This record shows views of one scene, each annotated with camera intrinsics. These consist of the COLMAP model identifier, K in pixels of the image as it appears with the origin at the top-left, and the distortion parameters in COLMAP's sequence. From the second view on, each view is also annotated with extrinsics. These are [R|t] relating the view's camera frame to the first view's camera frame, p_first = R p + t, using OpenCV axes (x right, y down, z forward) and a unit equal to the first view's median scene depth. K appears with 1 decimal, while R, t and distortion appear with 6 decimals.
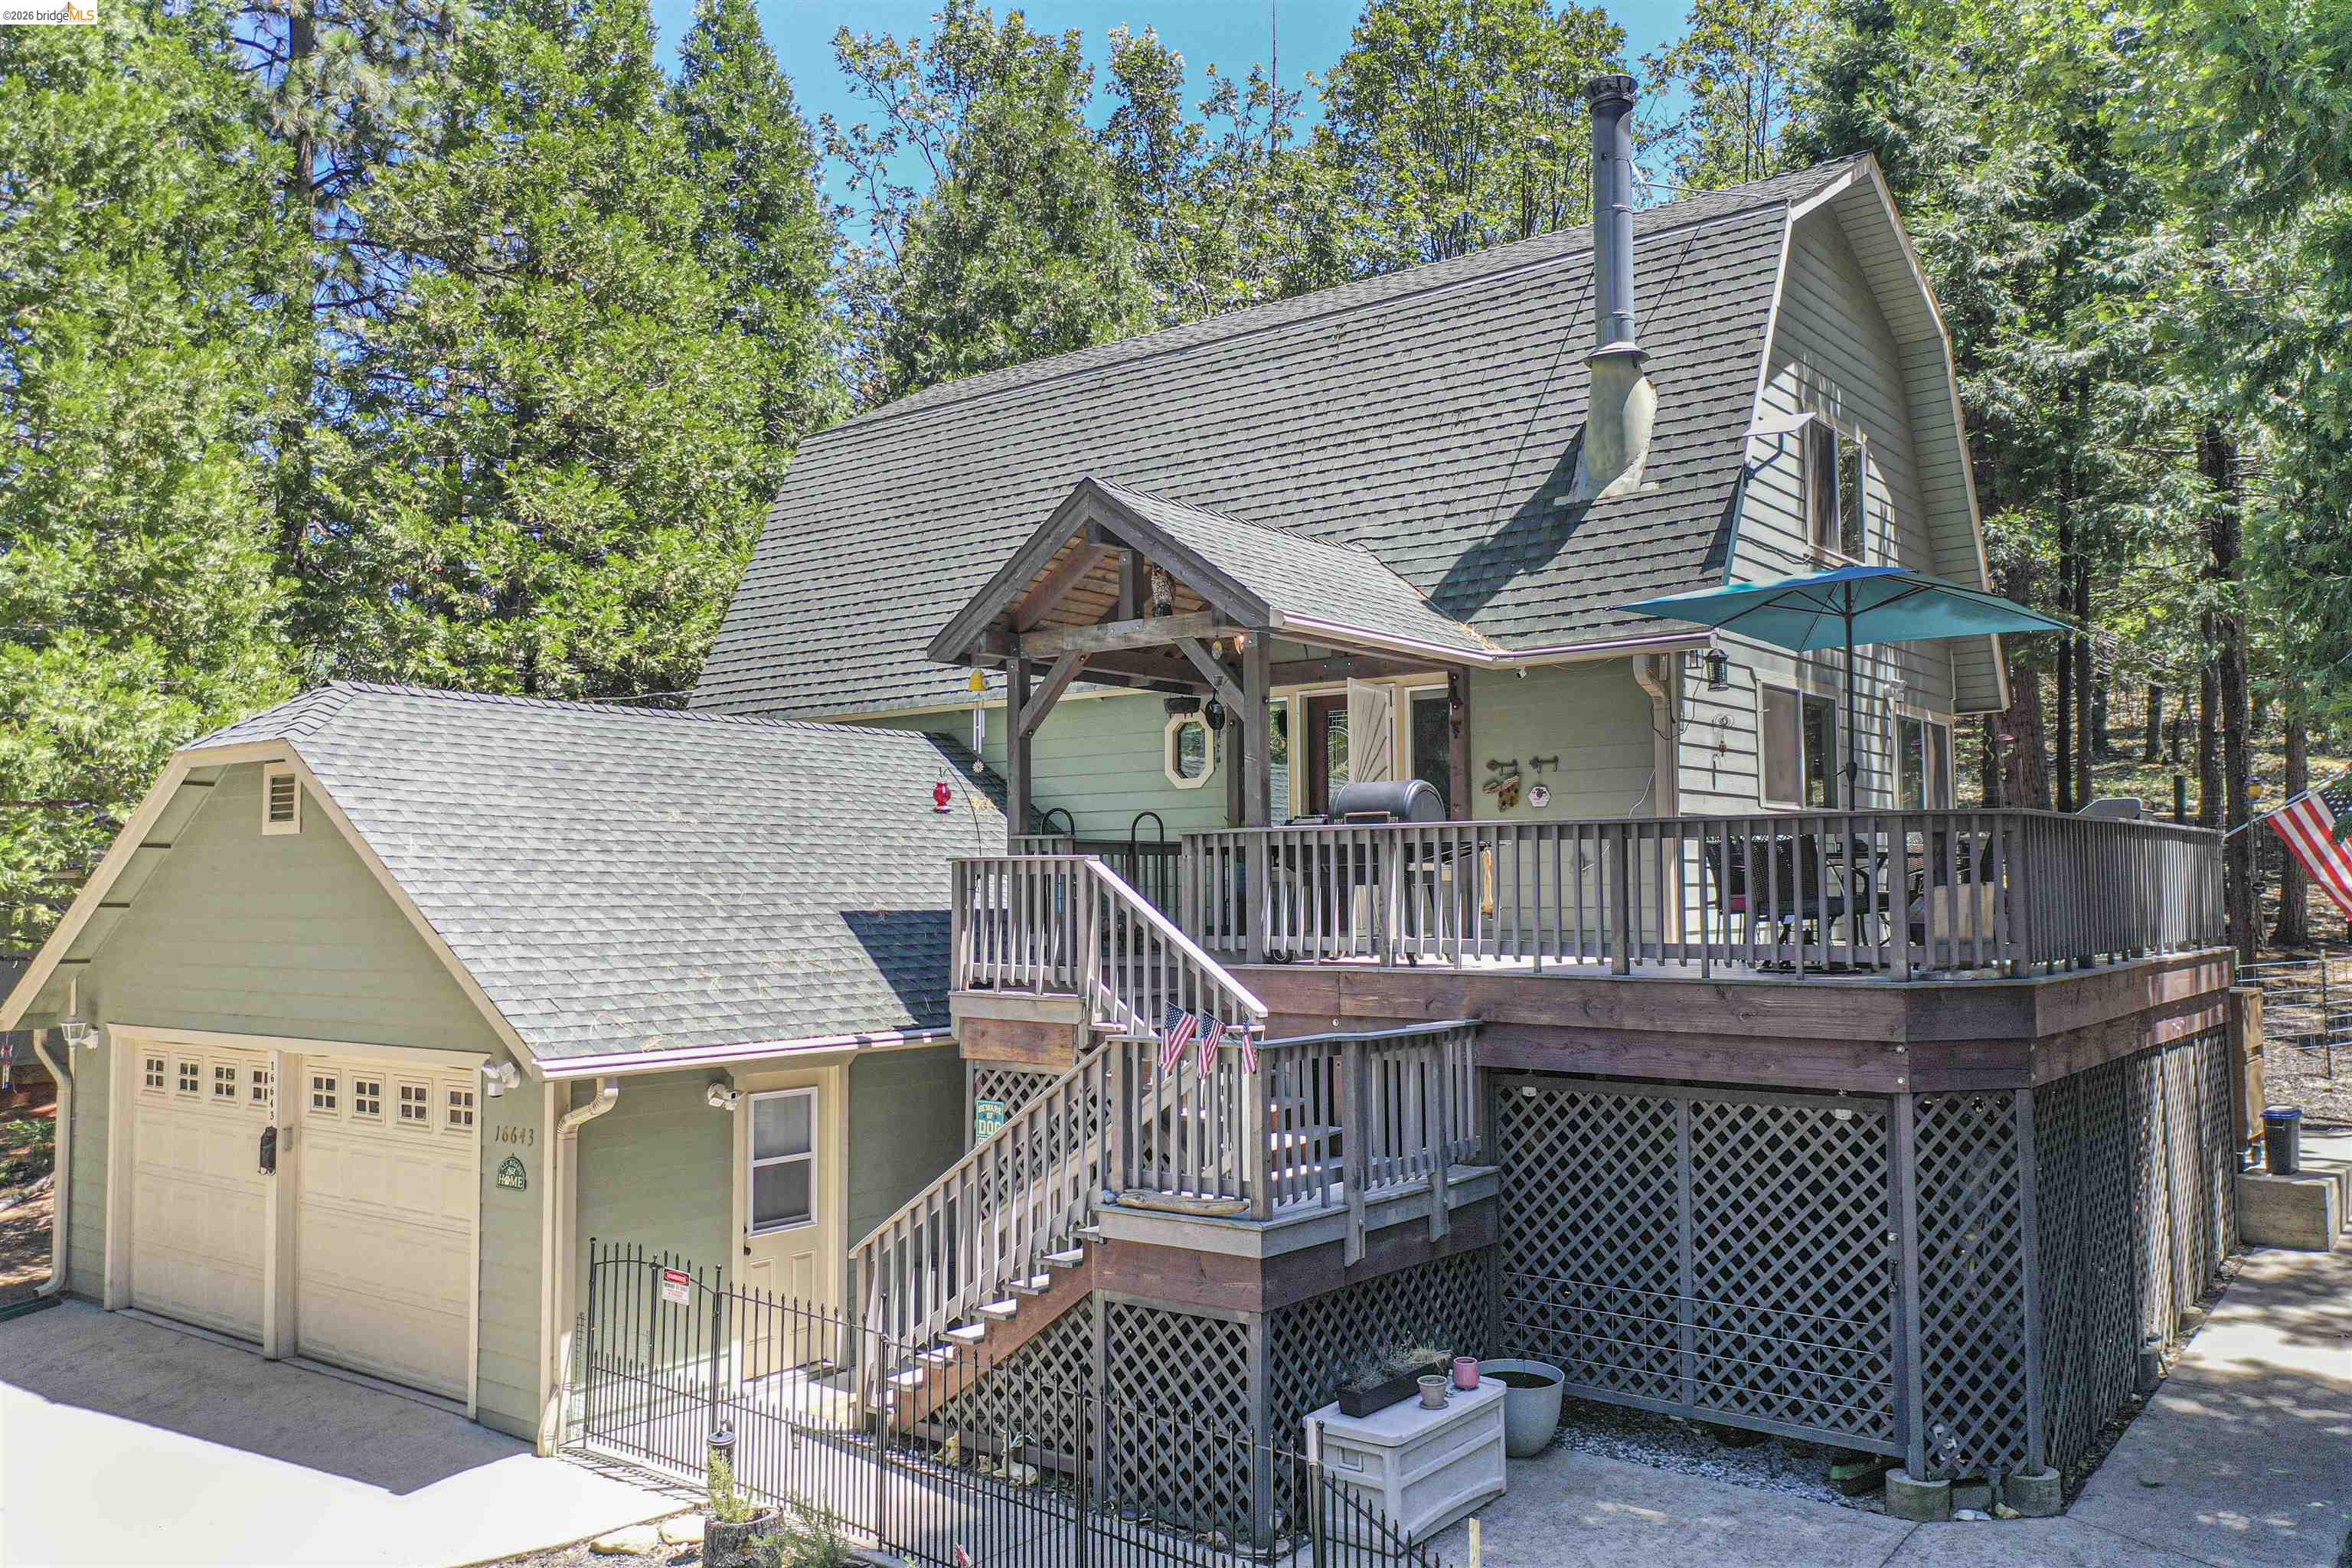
lens RADIAL K [[1867.9, 0, 1174.0], [0, 1867.9, 786.8], [0, 0, 1]] dist [0.026505, -0.003318]
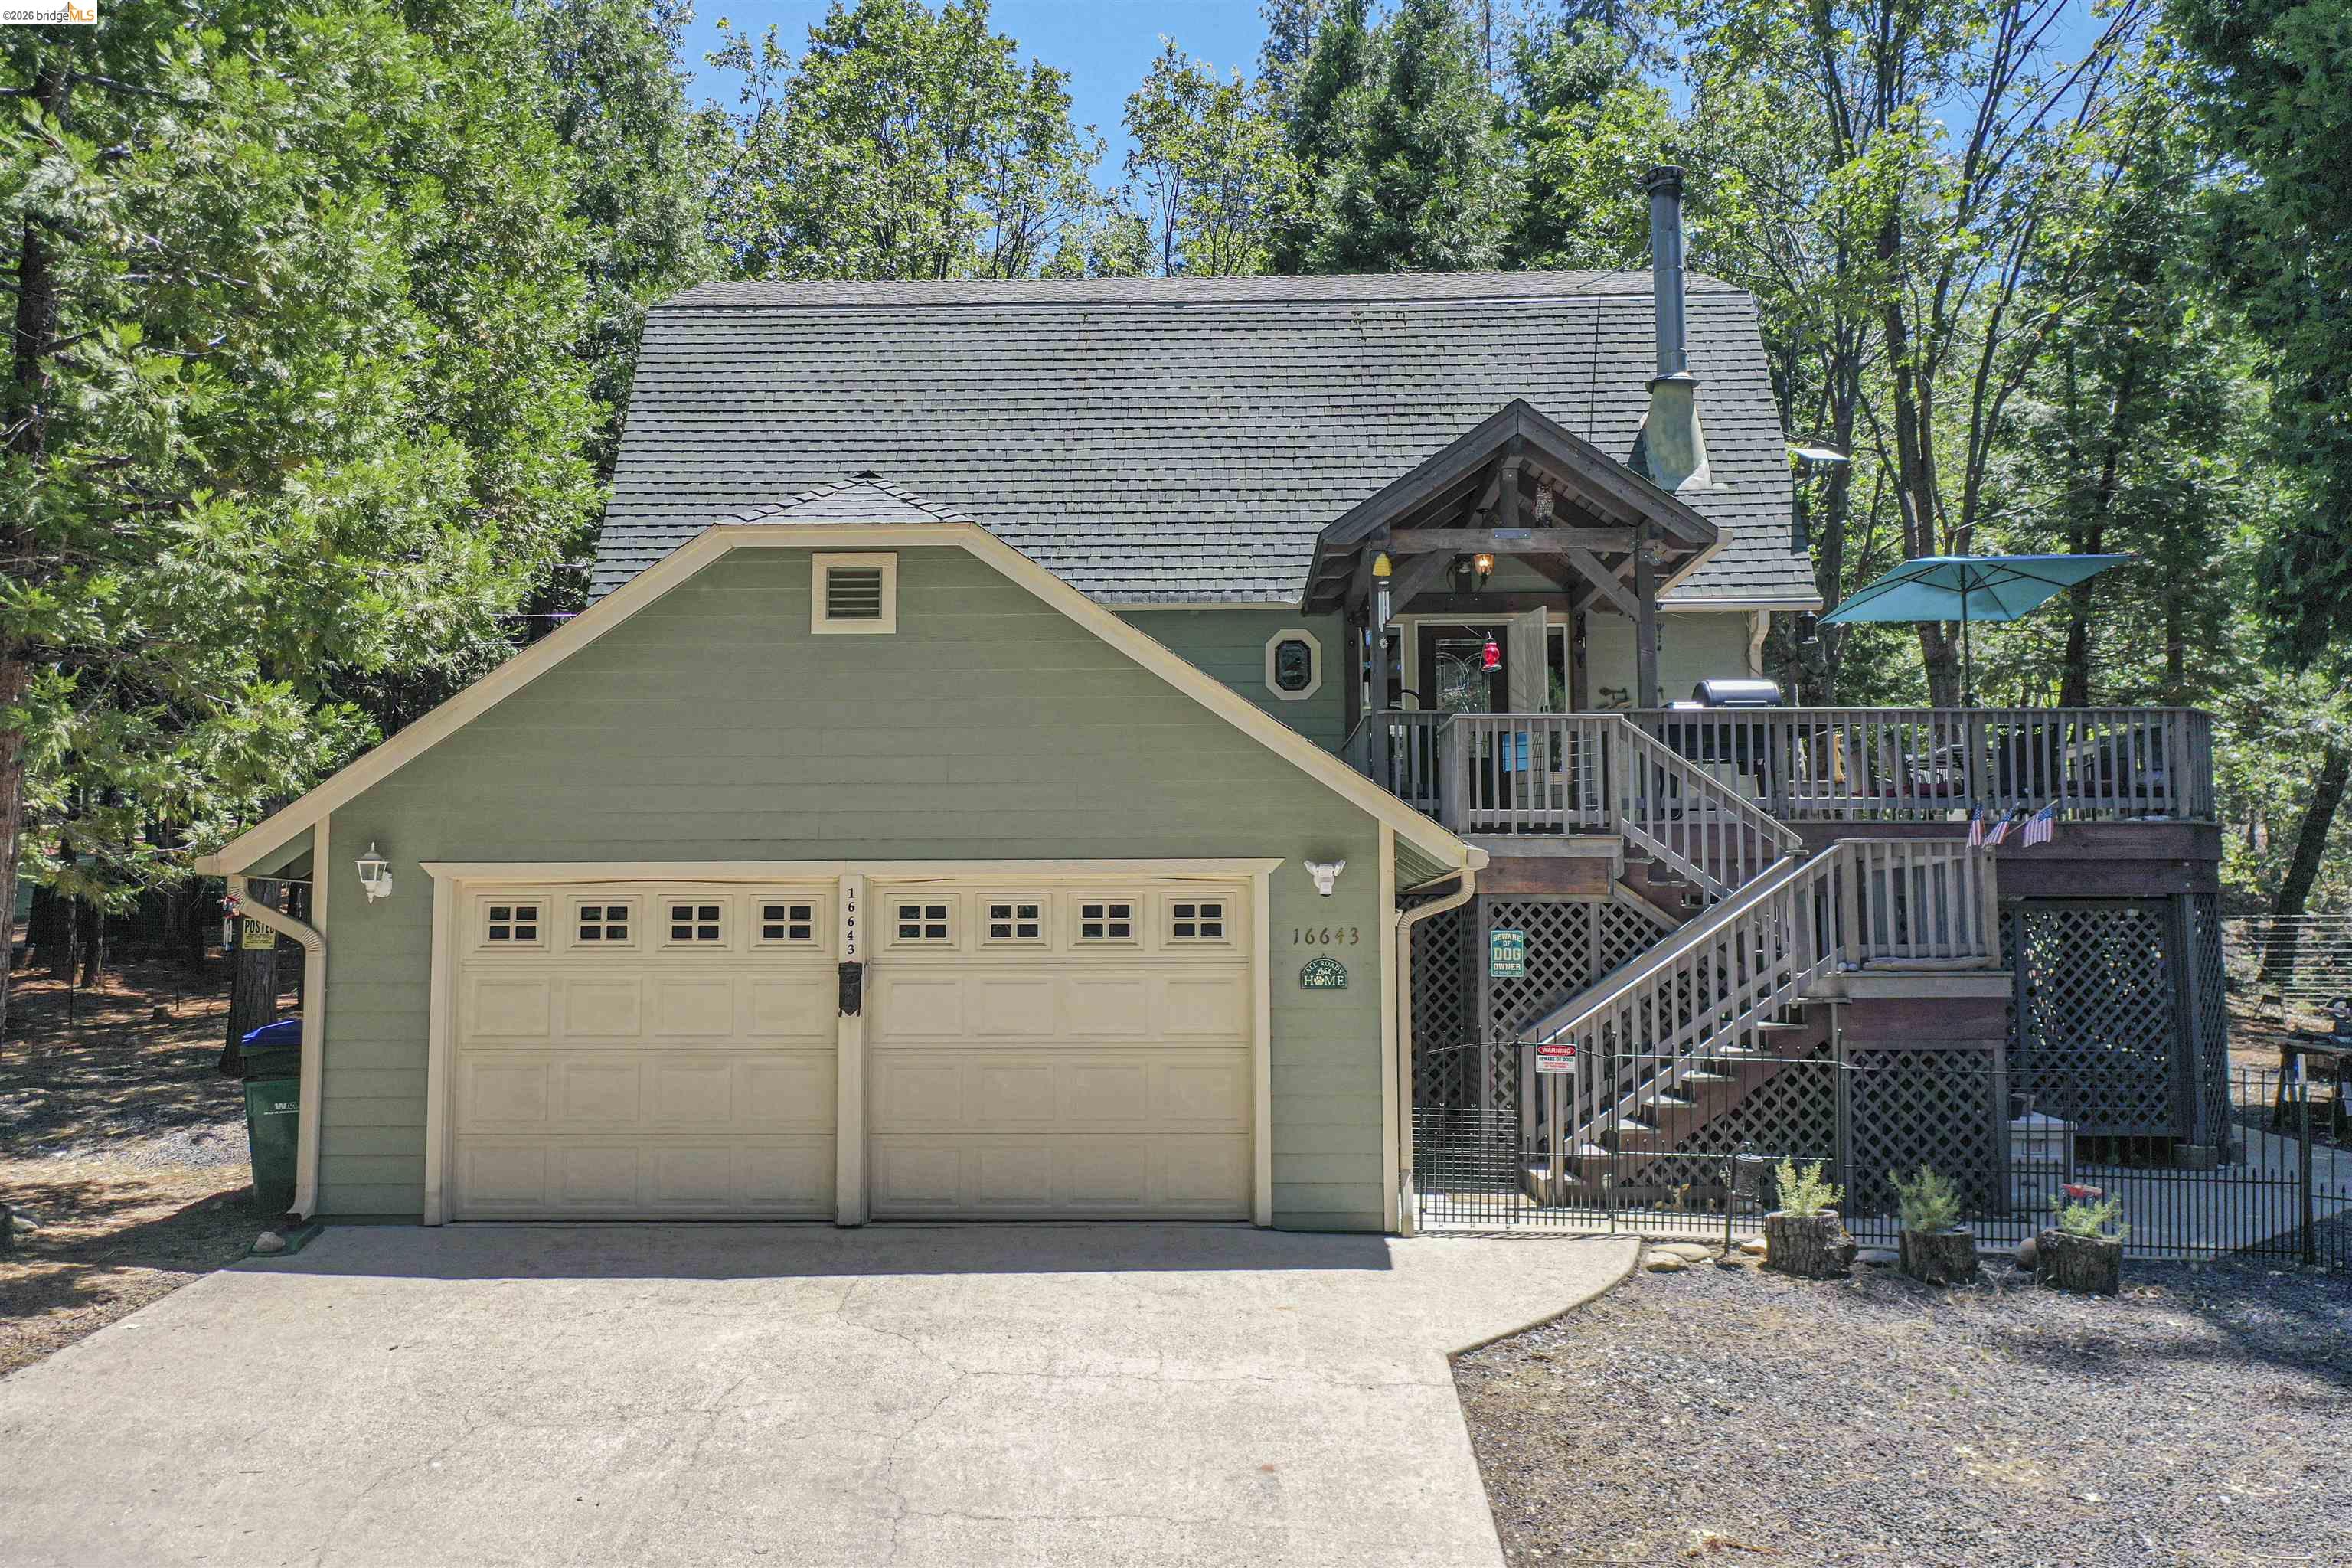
lens RADIAL K [[1867.9, 0, 1173.4], [0, 1867.9, 780.3], [0, 0, 1]] dist [0.026505, -0.003318]
pose [[0.798342, 0.060145, 0.599193, -0.917452], [-0.036450, 0.998002, -0.051611, 0.140069], [-0.601100, 0.019363, 0.798939, 0.215882]]
